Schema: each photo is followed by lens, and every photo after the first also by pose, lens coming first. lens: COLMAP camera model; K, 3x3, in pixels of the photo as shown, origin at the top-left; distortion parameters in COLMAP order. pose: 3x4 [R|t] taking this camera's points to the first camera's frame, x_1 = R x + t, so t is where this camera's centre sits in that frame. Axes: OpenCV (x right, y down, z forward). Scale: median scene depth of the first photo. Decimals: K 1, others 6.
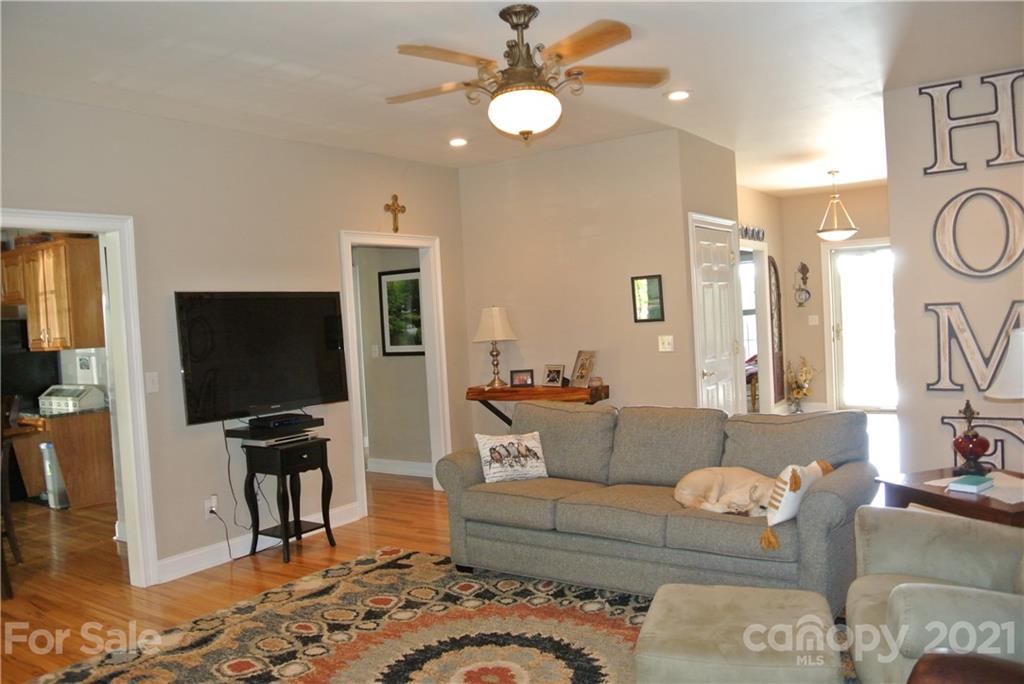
lens RADIAL K [[787.9, 0, 513.0], [0, 787.9, 340.9], [0, 0, 1]] dist [-0.084532, 0.030076]
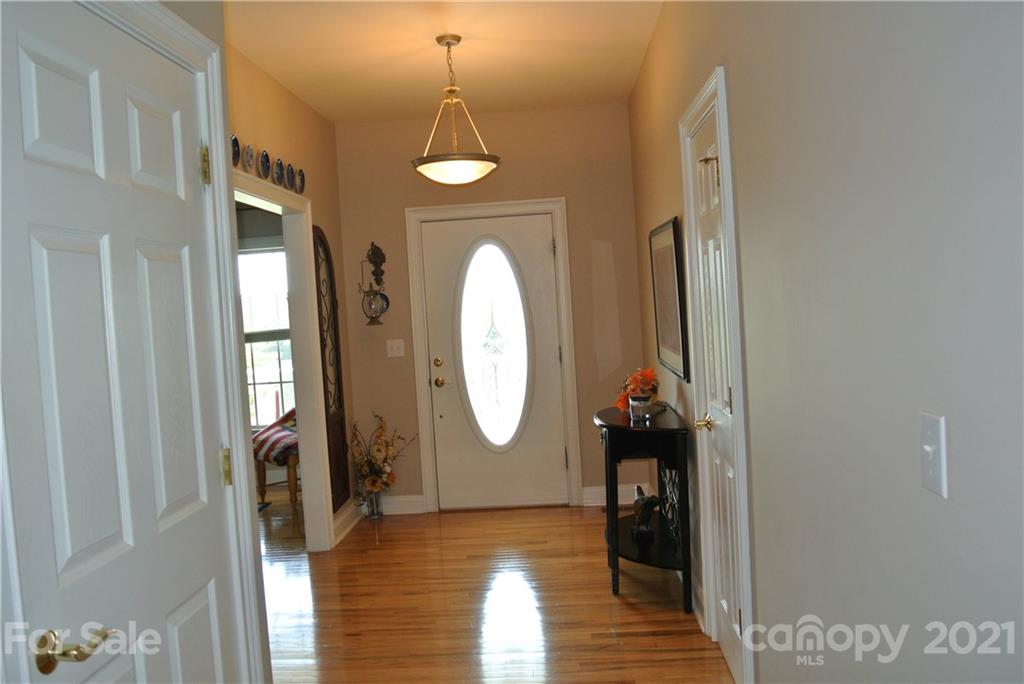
lens RADIAL K [[838.8, 0, 512.5], [0, 838.8, 340.7], [0, 0, 1]] dist [-0.082212, 0.041694]
pose [[0.851420, -0.016462, 0.524226, 0.144933], [0.028818, 0.999466, -0.015419, -0.020412], [-0.523693, 0.028235, 0.851439, 0.450199]]
